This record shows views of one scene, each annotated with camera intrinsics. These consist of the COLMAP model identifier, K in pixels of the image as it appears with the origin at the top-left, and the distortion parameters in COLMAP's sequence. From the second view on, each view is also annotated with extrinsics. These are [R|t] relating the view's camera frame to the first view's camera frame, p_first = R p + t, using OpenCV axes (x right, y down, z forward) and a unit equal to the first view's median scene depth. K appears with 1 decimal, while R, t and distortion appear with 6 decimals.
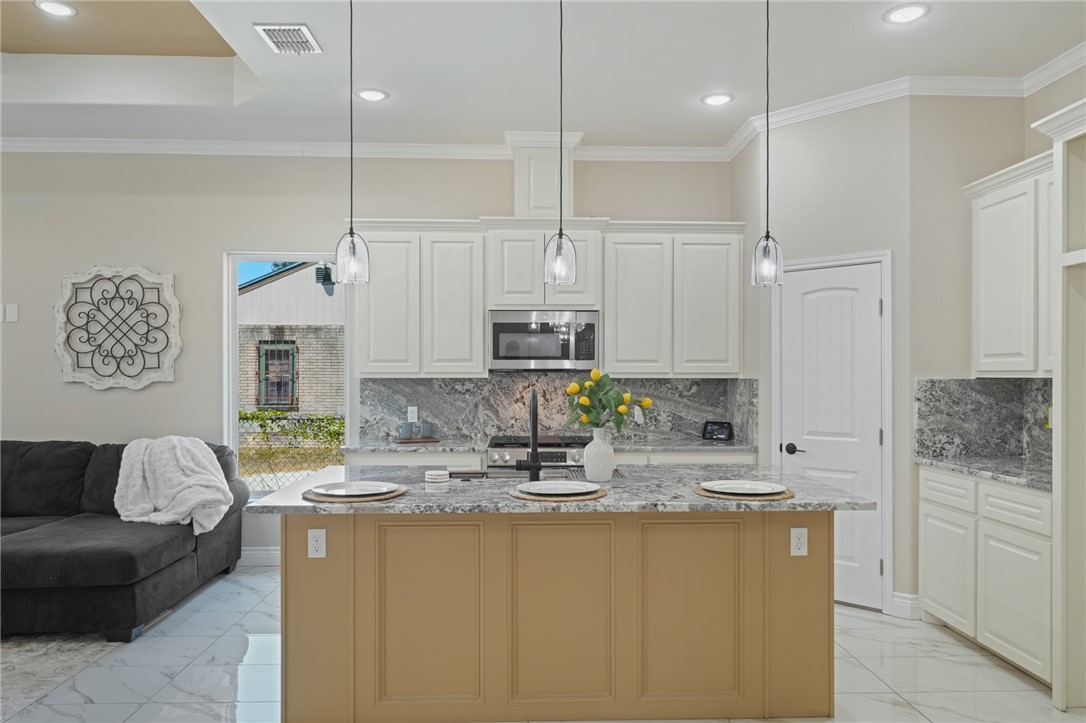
lens RADIAL K [[742.5, 0, 546.6], [0, 742.5, 379.5], [0, 0, 1]] dist [0.003871, -0.003342]
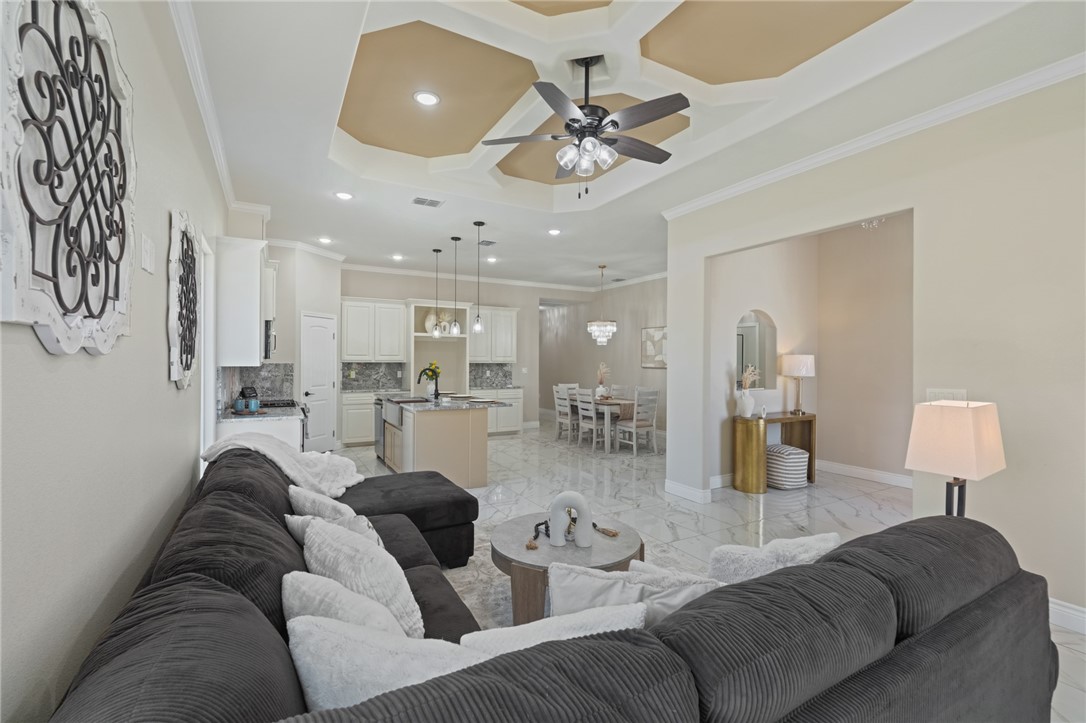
lens RADIAL K [[481.2, 0, 547.5], [0, 481.2, 356.9], [0, 0, 1]] dist [0.000672, 0.000408]
pose [[-0.462660, 0.000775, 0.886535, -1.160154], [-0.003295, 0.999991, -0.002594, -0.016811], [-0.886529, -0.004121, -0.462654, 0.907525]]
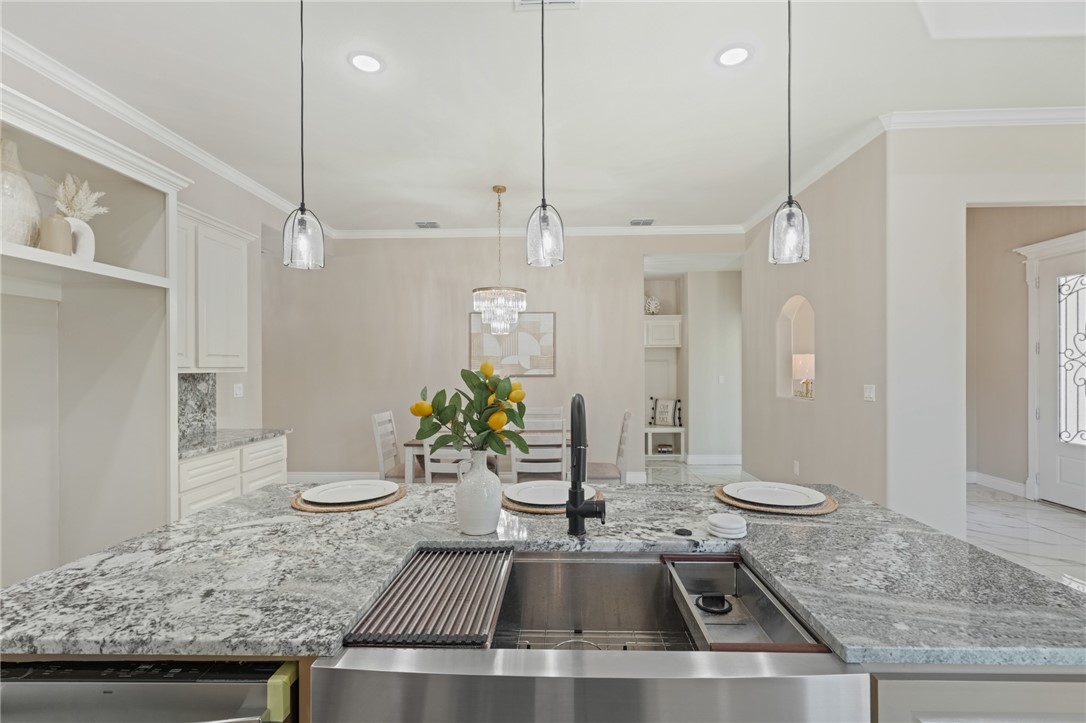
lens RADIAL K [[481.2, 0, 550.6], [0, 481.2, 365.8], [0, 0, 1]] dist [0.000672, 0.000408]
pose [[-0.998005, 0.004172, 0.062996, -0.011686], [0.004170, 0.999991, -0.000155, -0.005723], [-0.062996, 0.000108, -0.998014, 0.862058]]
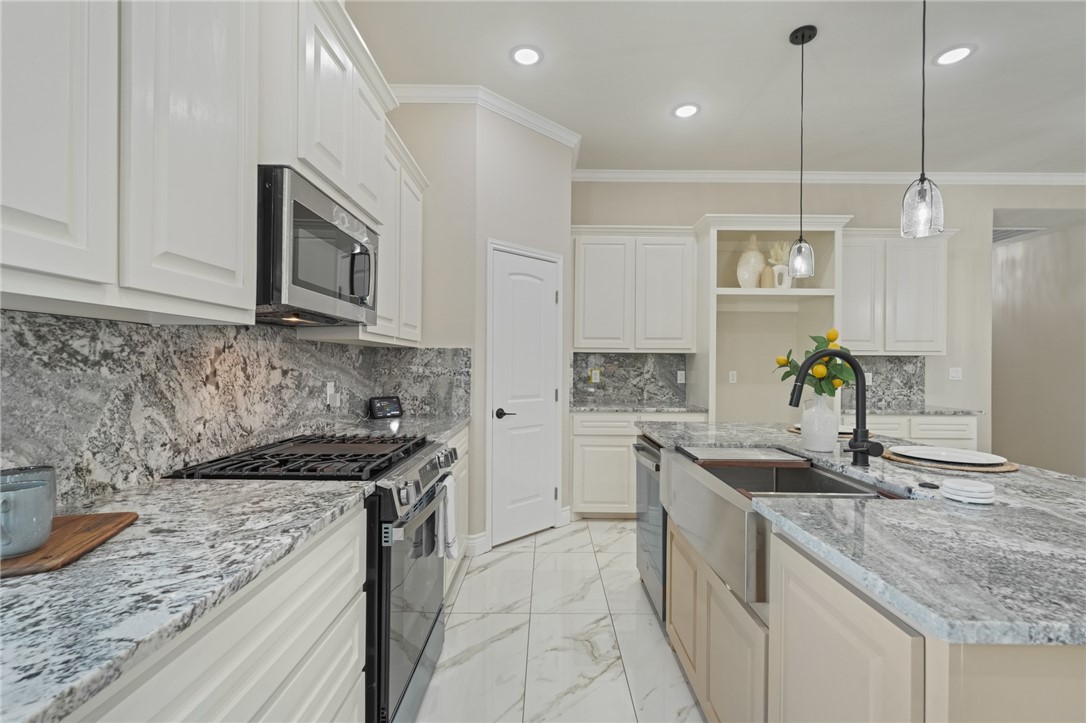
lens RADIAL K [[481.2, 0, 546.5], [0, 481.2, 368.1], [0, 0, 1]] dist [0.000672, 0.000408]
pose [[0.042147, -0.007448, 0.999084, -0.328348], [-0.003902, 0.999963, 0.007619, 0.018509], [-0.999104, -0.004220, 0.042117, 0.796409]]
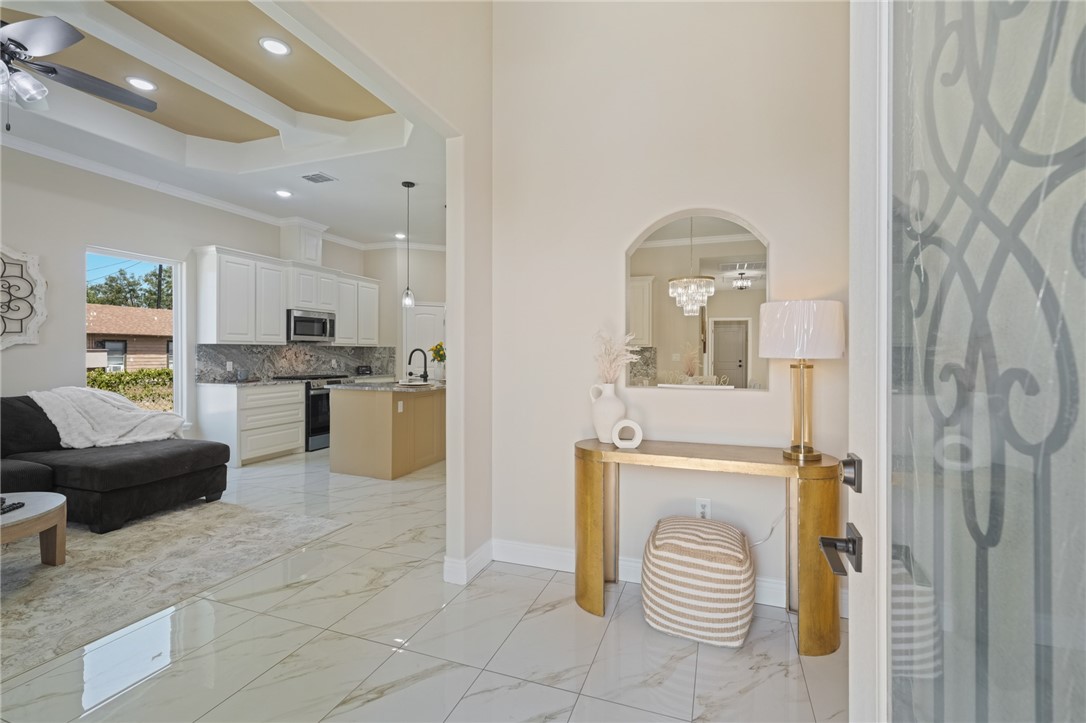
lens RADIAL K [[481.2, 0, 547.9], [0, 481.2, 352.5], [0, 0, 1]] dist [0.000672, 0.000408]
pose [[0.373982, 0.000276, 0.927436, -0.921690], [0.001600, 0.999998, -0.000943, 0.018634], [-0.927435, 0.001837, 0.373981, -0.060548]]
